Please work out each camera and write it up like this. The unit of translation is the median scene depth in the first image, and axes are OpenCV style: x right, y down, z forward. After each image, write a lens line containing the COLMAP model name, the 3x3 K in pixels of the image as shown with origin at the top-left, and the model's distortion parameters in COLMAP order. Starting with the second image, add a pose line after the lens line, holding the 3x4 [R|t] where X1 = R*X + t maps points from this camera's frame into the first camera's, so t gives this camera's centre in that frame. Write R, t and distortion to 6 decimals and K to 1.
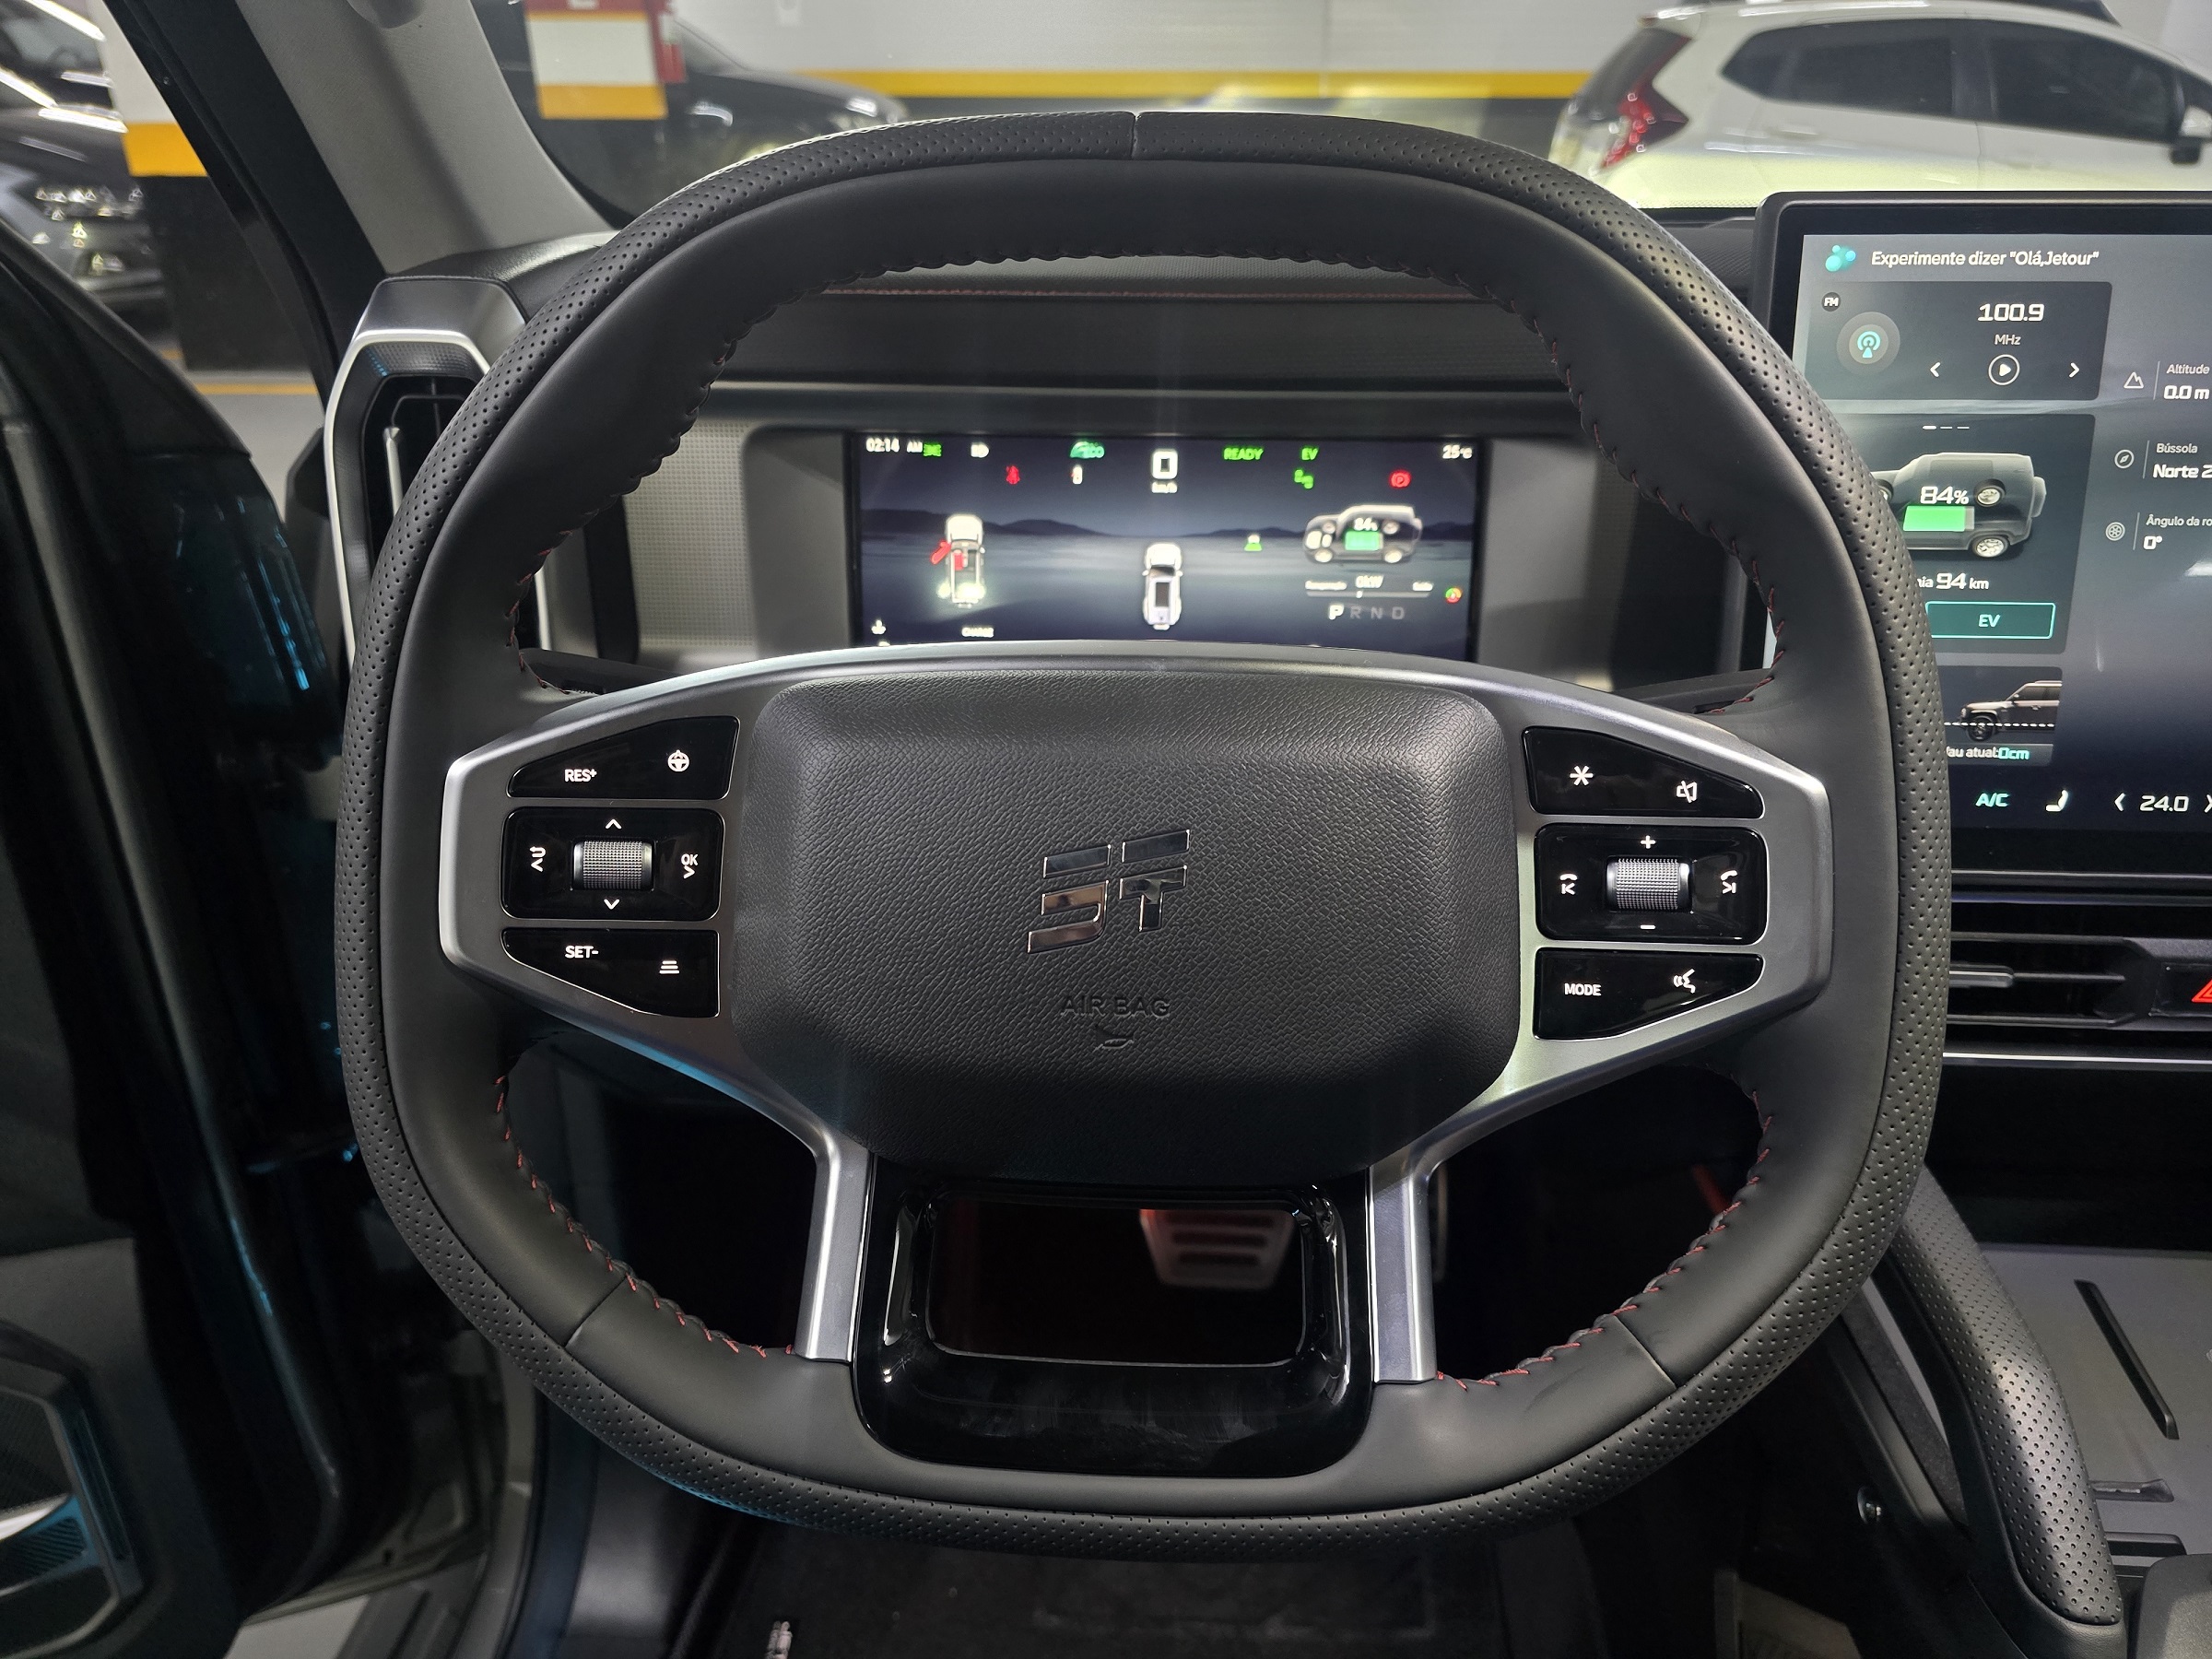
lens RADIAL K [[1510.8, 0, 1106.0], [0, 1510.8, 829.5], [0, 0, 1]] dist [0.042397, -0.053175]
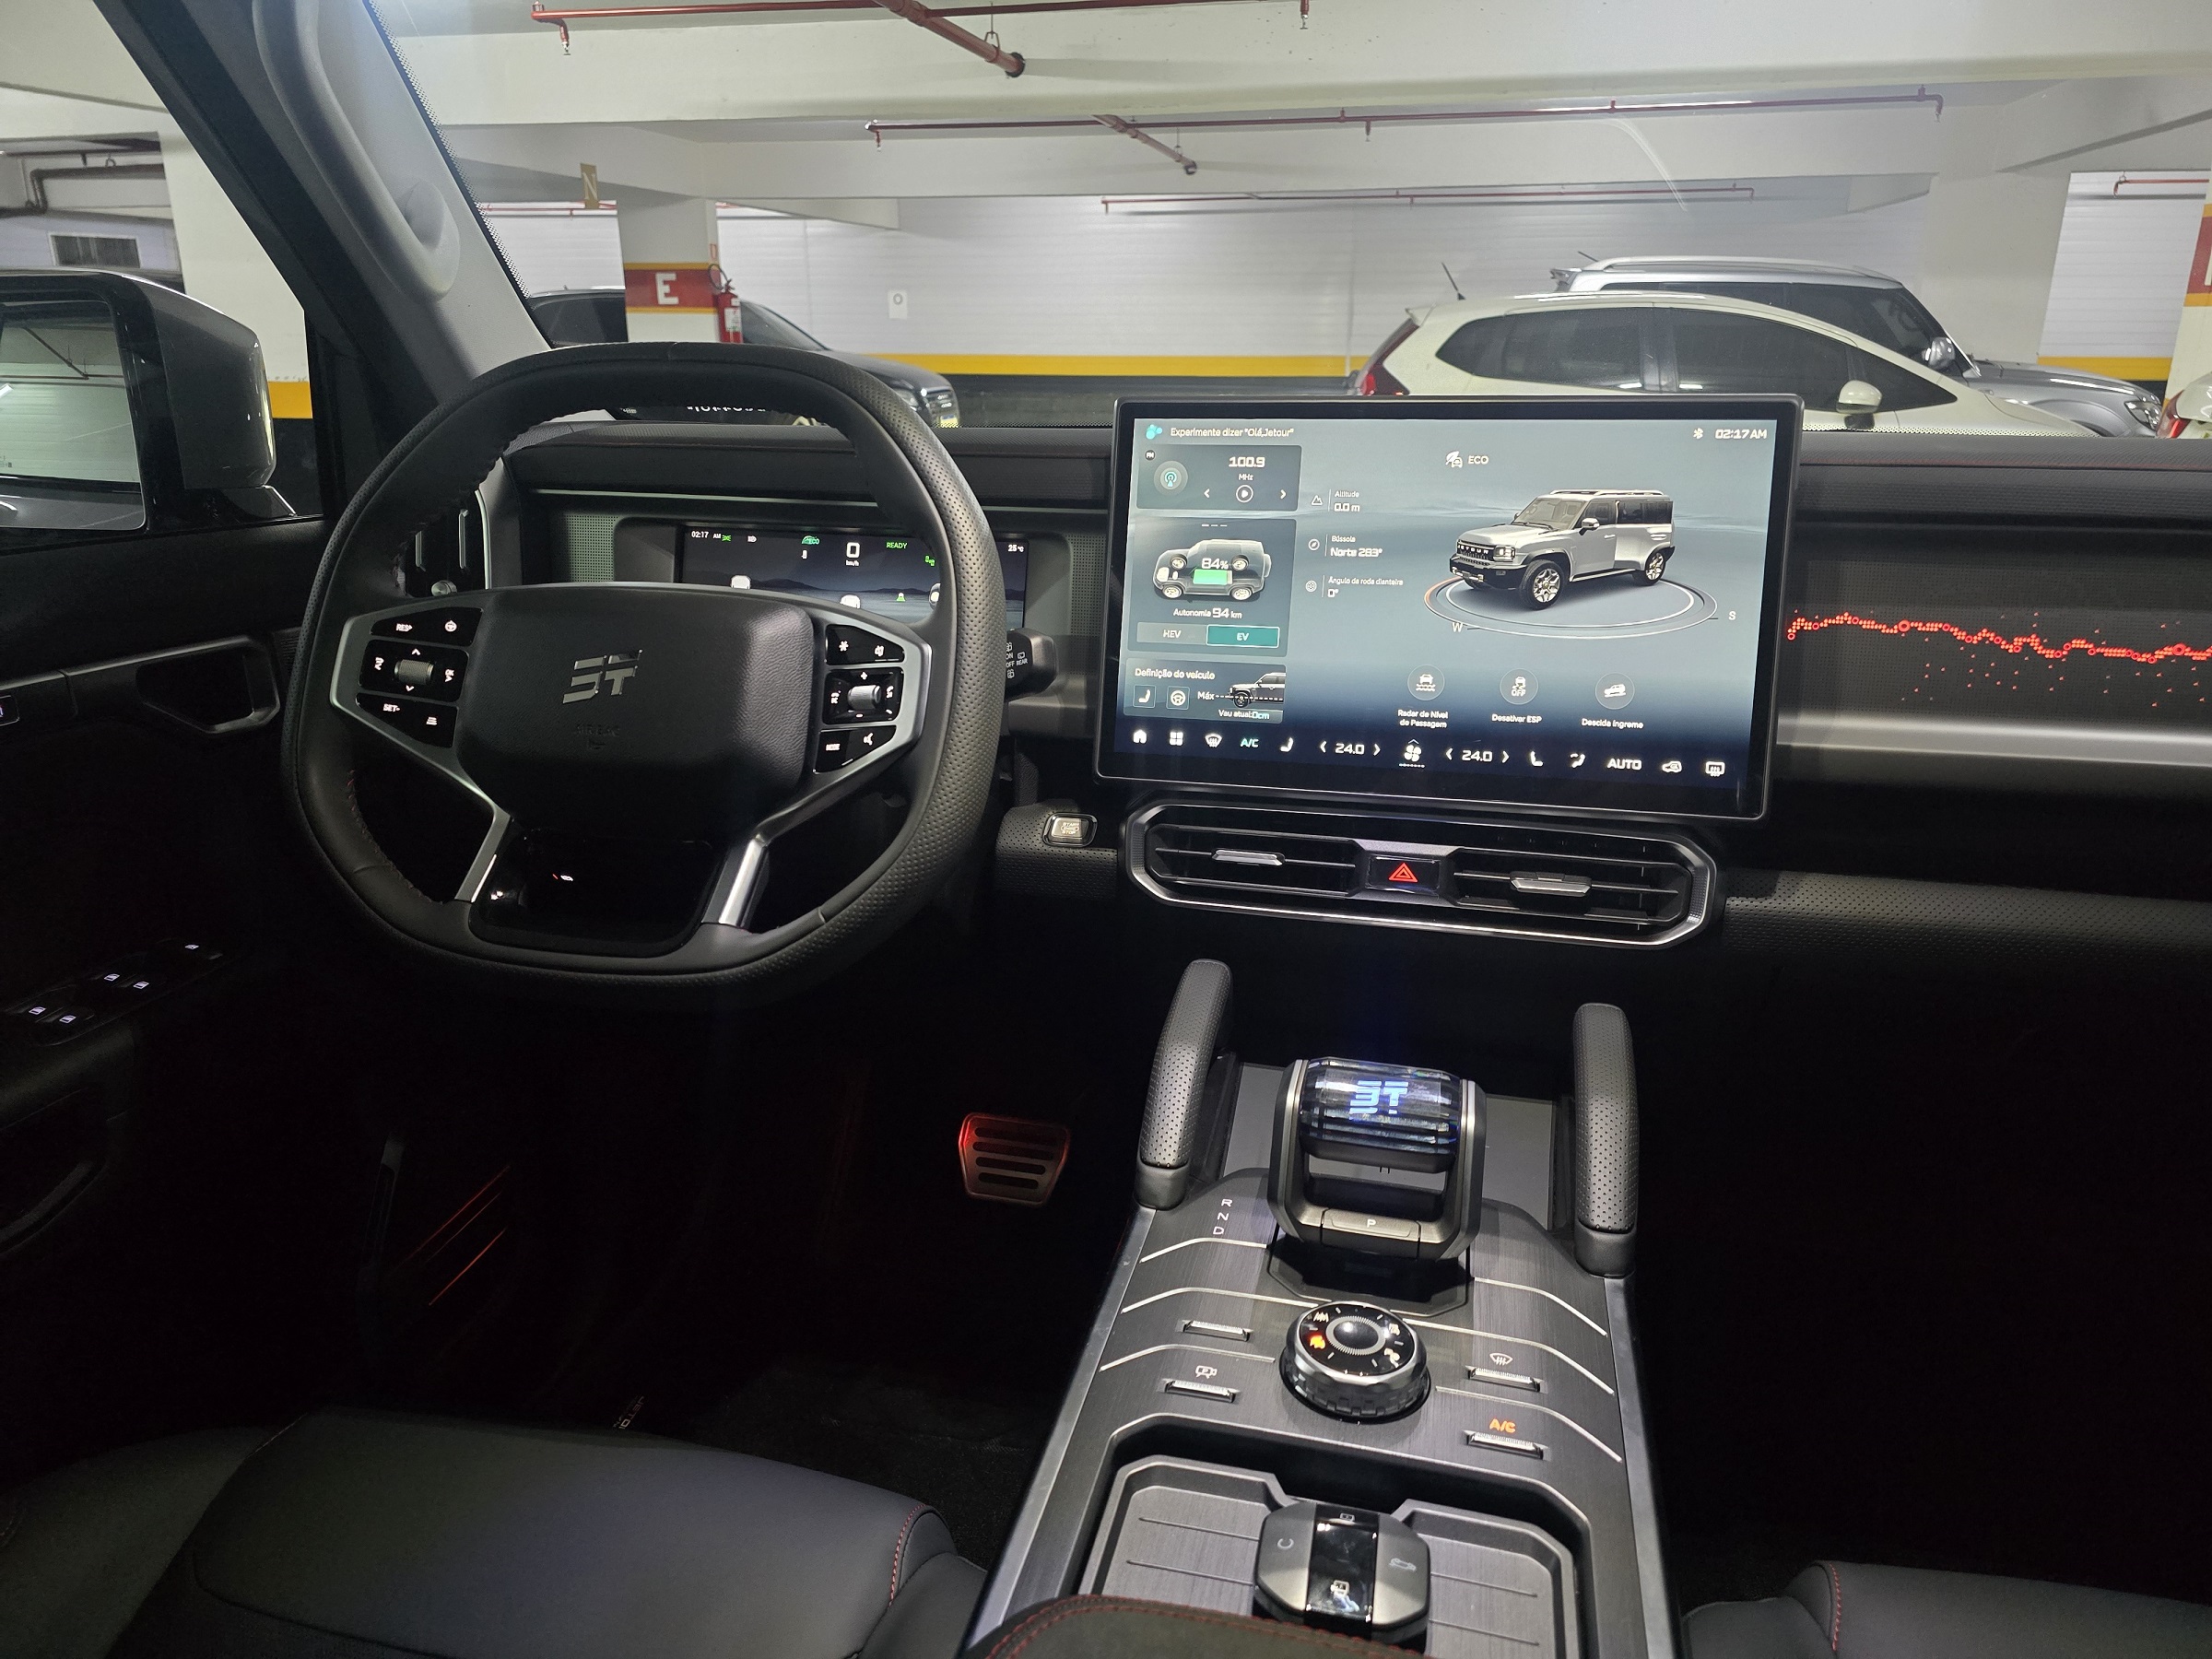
lens RADIAL K [[1482.9, 0, 1093.5], [0, 1482.9, 812.9], [0, 0, 1]] dist [0.084368, -0.094276]
pose [[0.982446, 0.060923, -0.176316, 0.729223], [-0.089455, 0.983266, -0.158703, 0.343114], [0.163697, 0.171690, 0.971456, -0.626884]]
